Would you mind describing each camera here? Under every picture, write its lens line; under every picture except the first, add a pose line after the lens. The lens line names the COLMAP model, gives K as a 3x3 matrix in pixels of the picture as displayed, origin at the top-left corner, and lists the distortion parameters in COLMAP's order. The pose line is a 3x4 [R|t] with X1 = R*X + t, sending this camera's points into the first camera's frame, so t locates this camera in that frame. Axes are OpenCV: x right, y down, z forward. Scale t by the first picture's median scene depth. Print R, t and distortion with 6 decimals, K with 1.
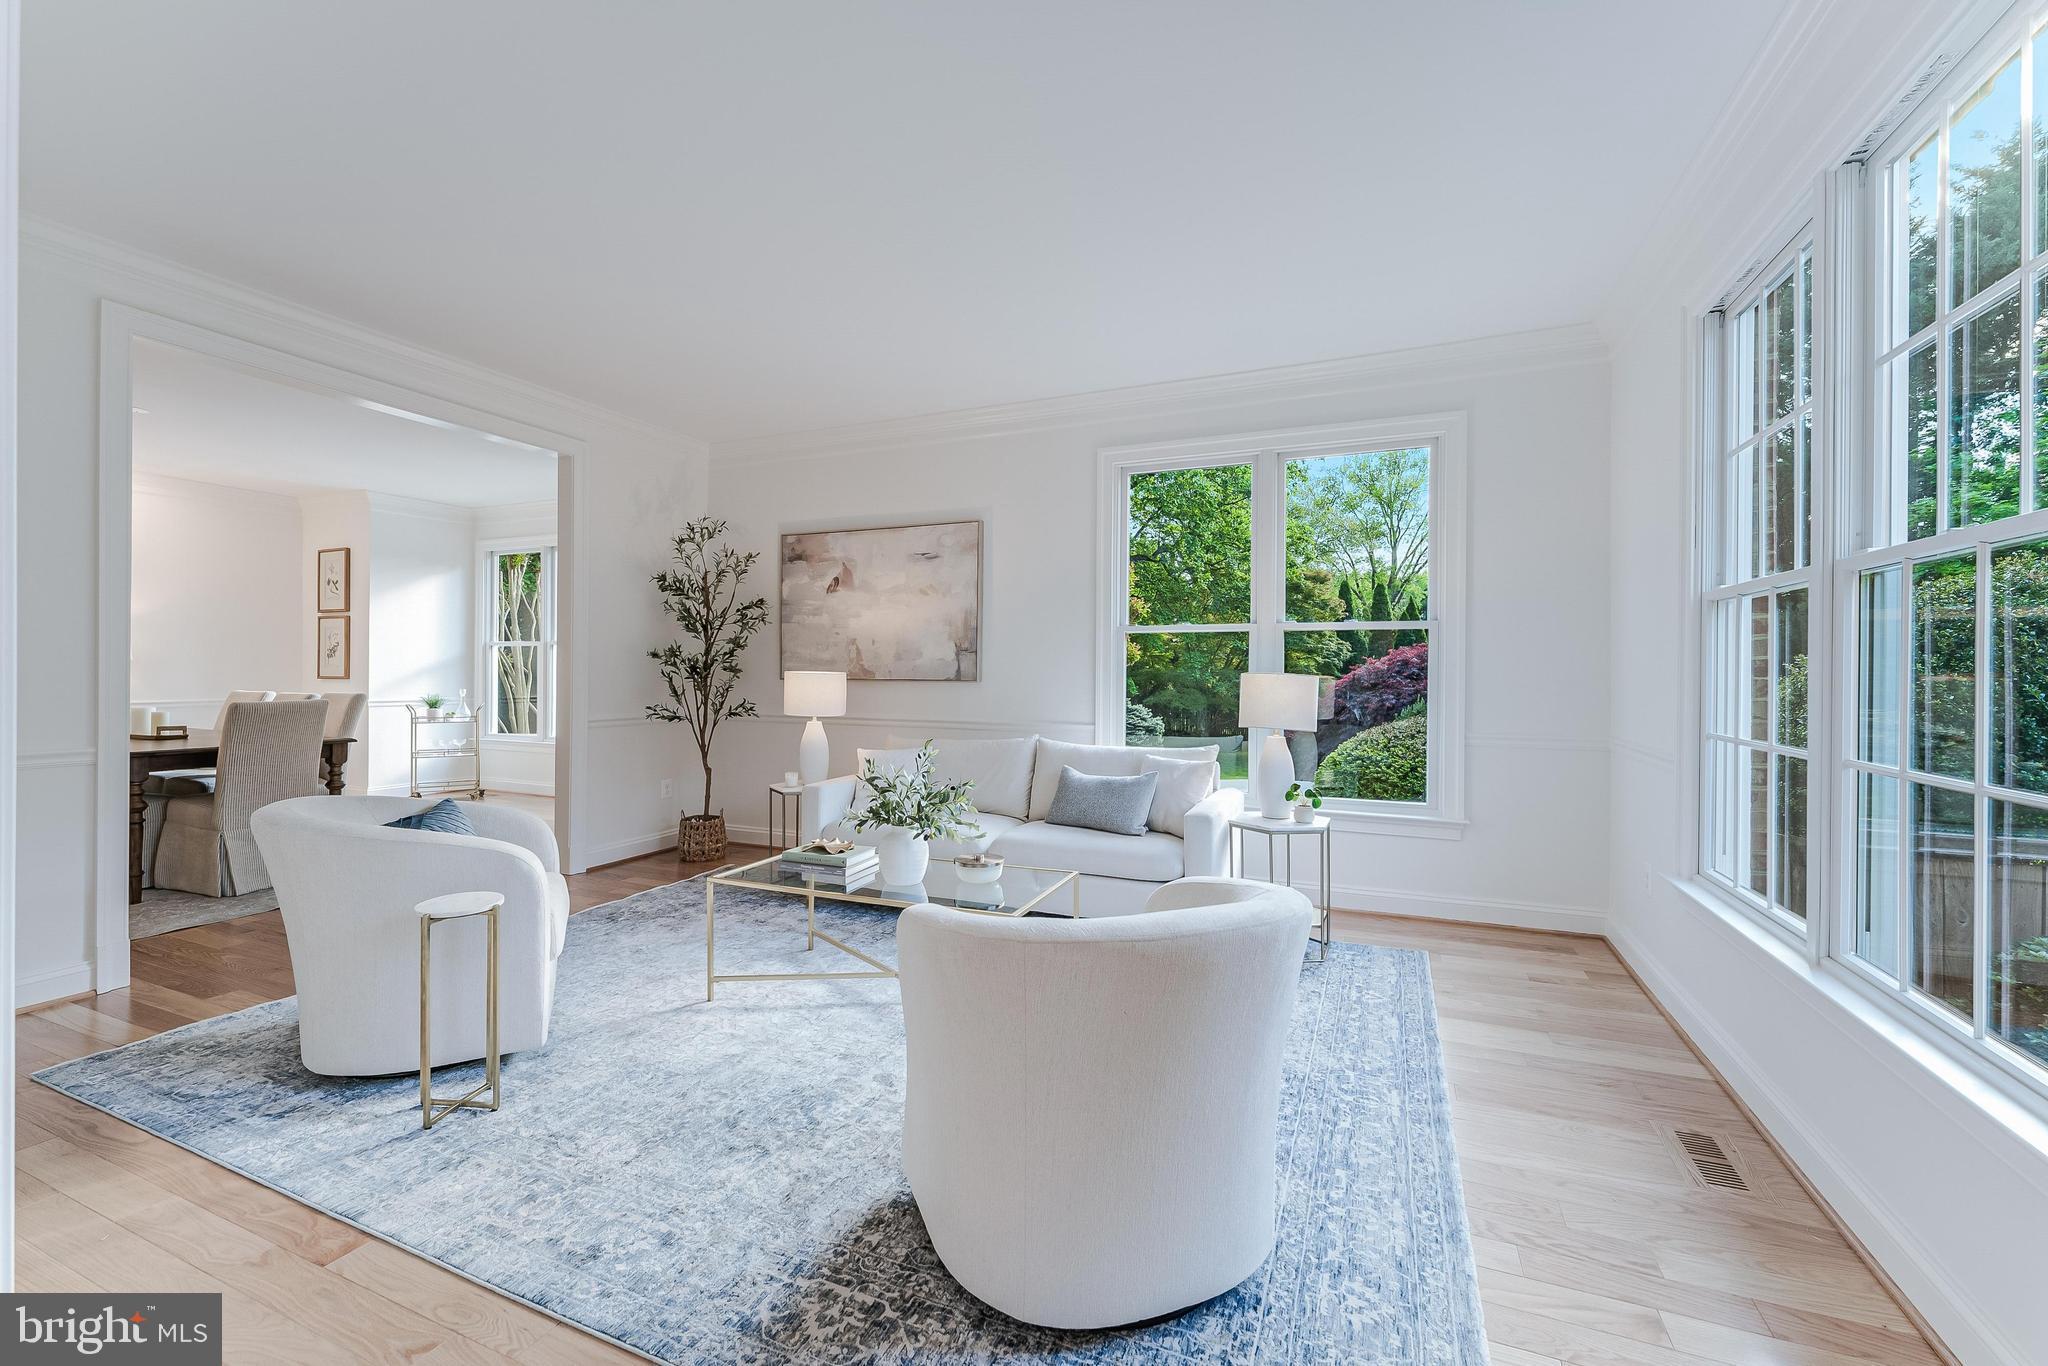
lens RADIAL K [[827.8, 0, 1034.1], [0, 827.8, 672.8], [0, 0, 1]] dist [0.002433, -0.000554]
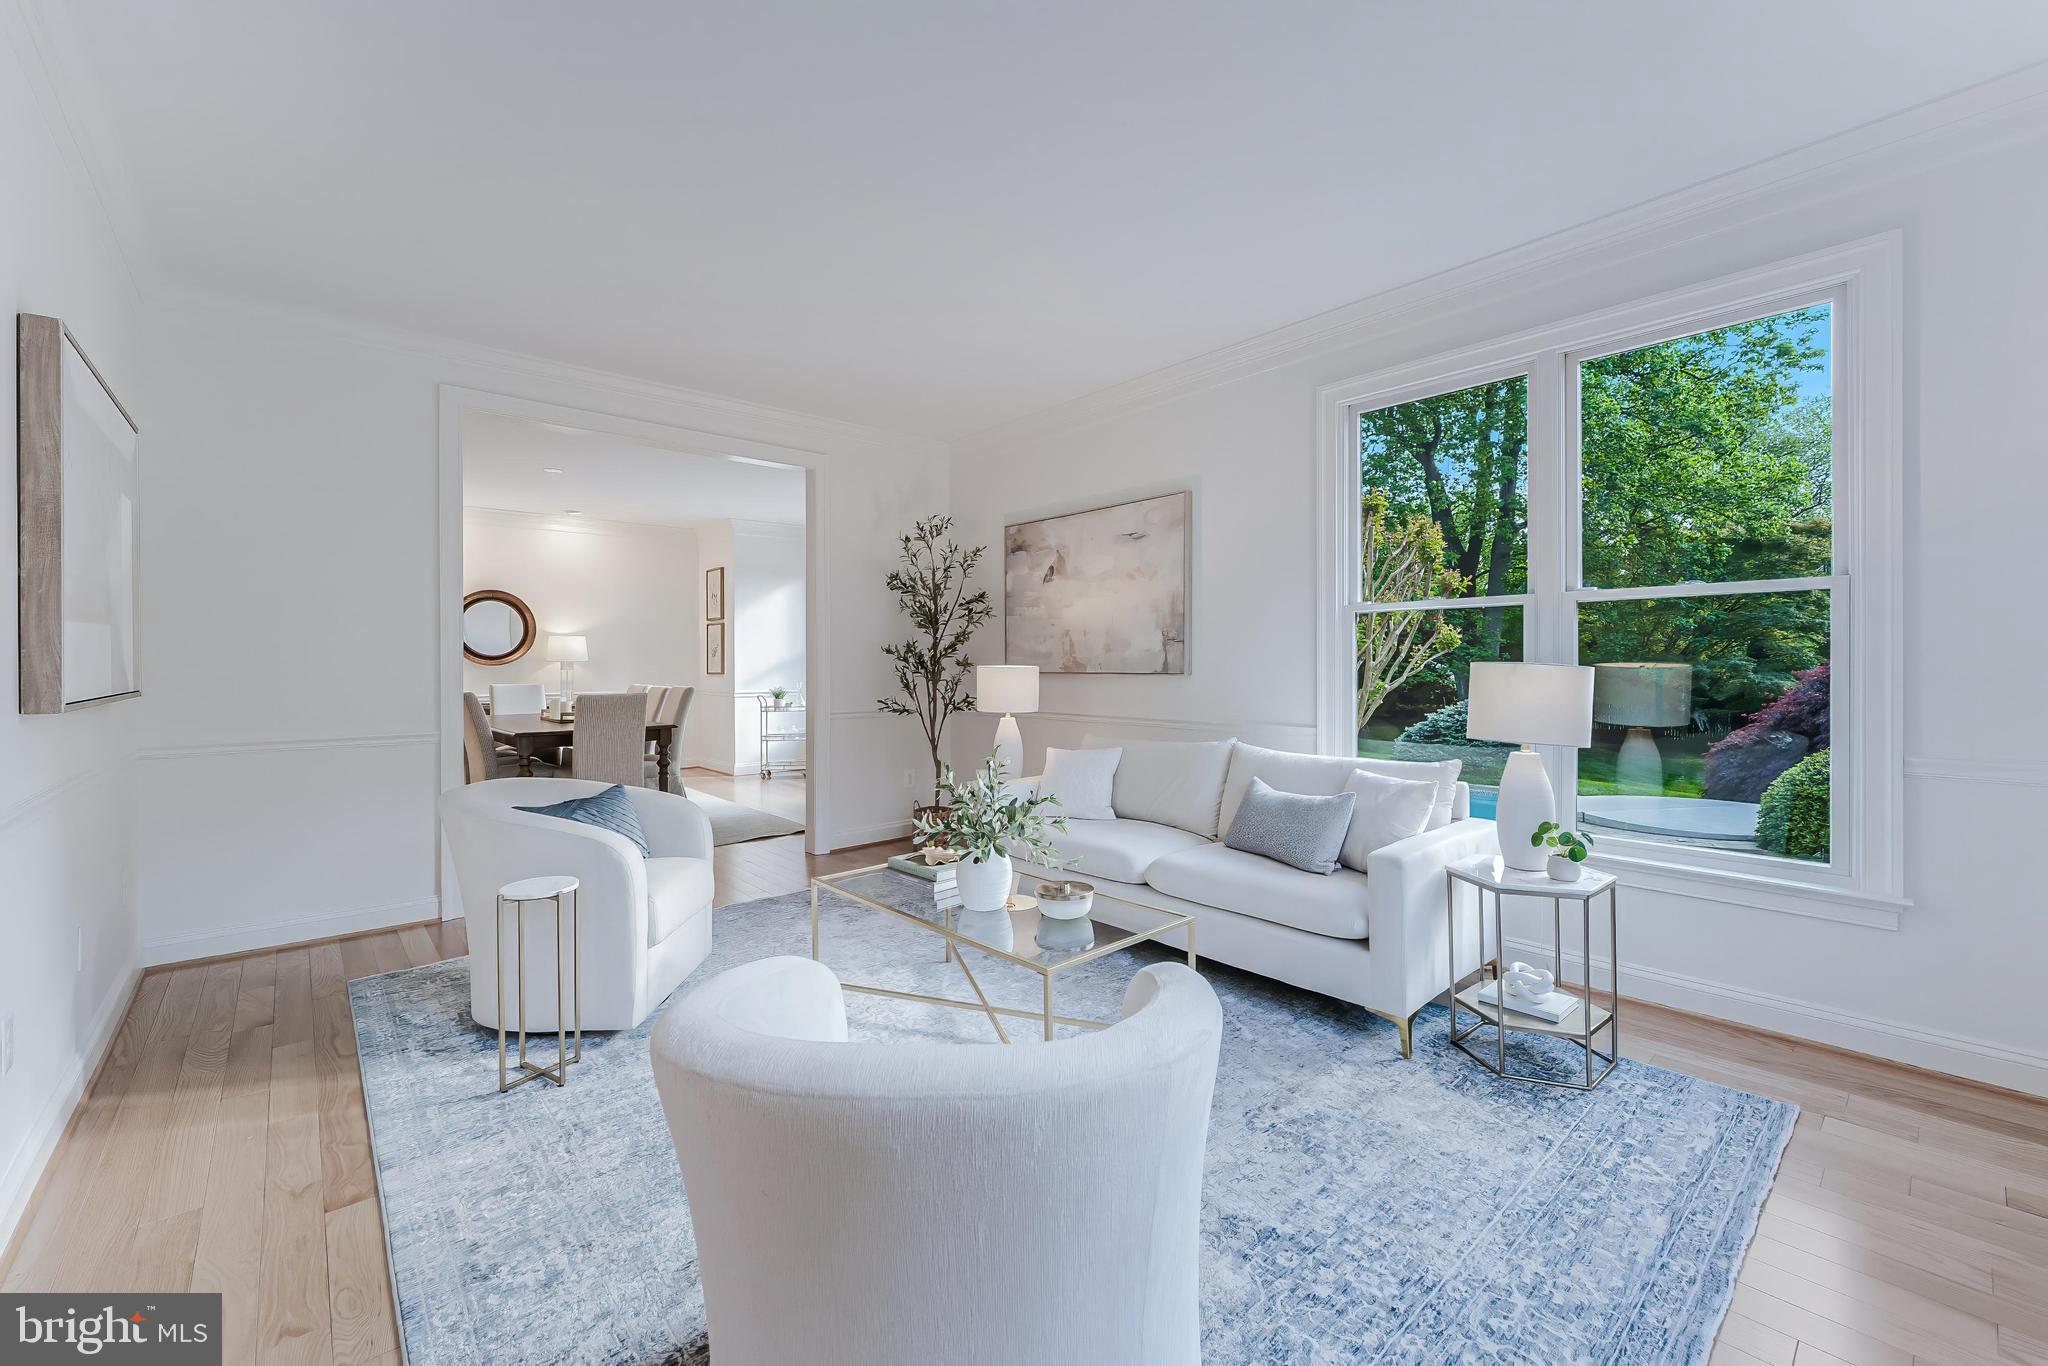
lens RADIAL K [[827.8, 0, 1034.1], [0, 827.8, 672.8], [0, 0, 1]] dist [0.002433, -0.000554]
pose [[0.903790, -0.006082, -0.427934, 0.159122], [0.010941, 0.999901, 0.008896, -0.001397], [0.427837, -0.012722, 0.903766, 0.138357]]
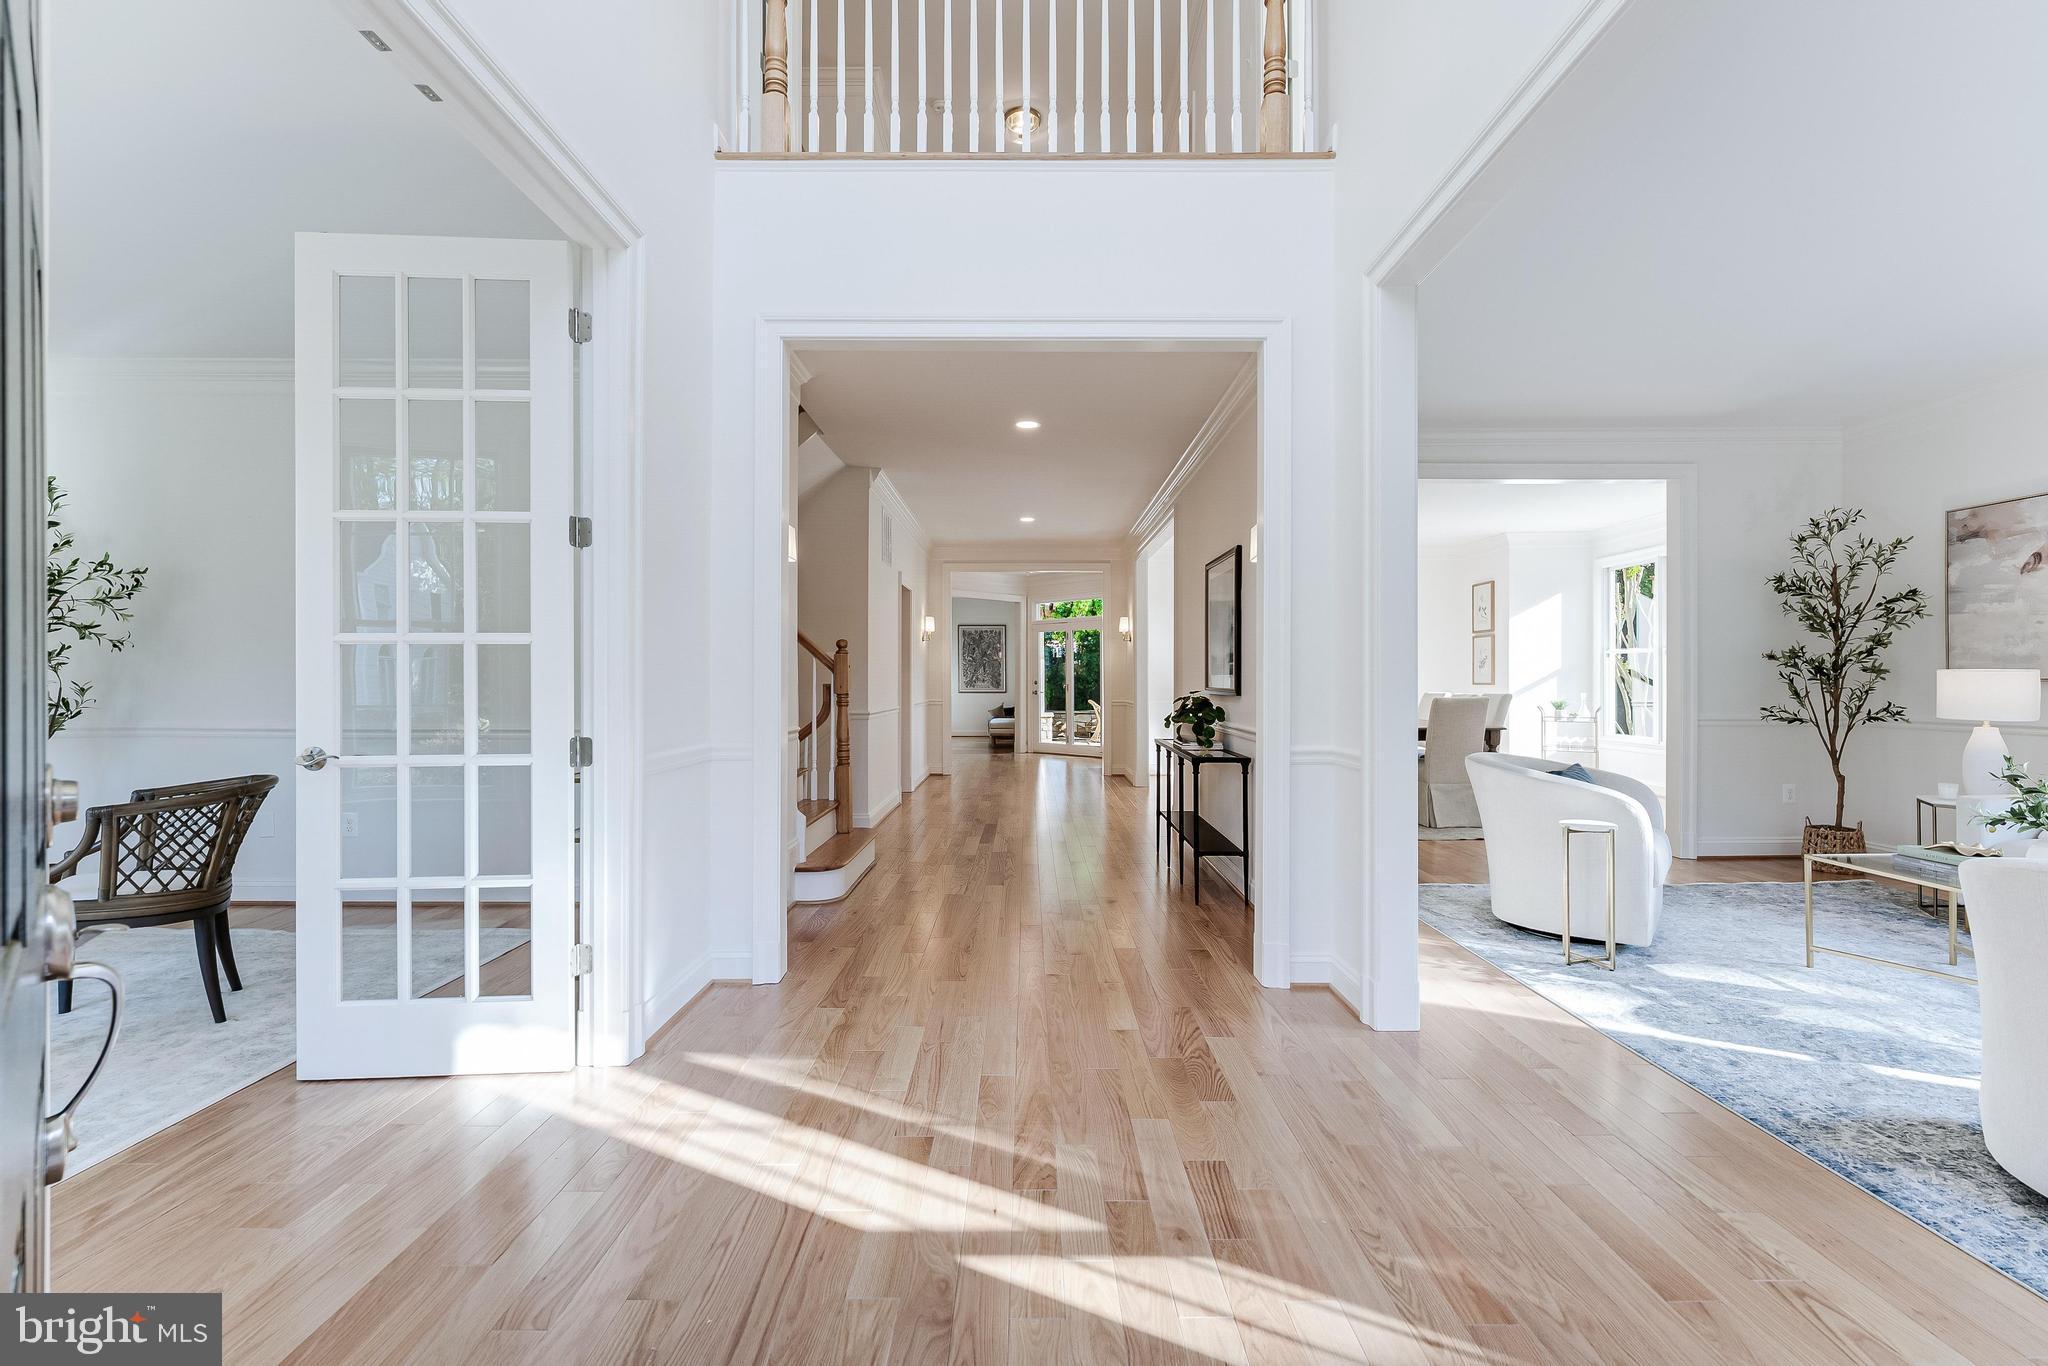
lens RADIAL K [[869.6, 0, 1029.2], [0, 869.6, 679.2], [0, 0, 1]] dist [0.000100, -0.000485]
pose [[0.391864, -0.009875, -0.919970, 0.161778], [0.004060, 0.999951, -0.009004, 0.011759], [0.920014, -0.000206, 0.391885, -0.244059]]
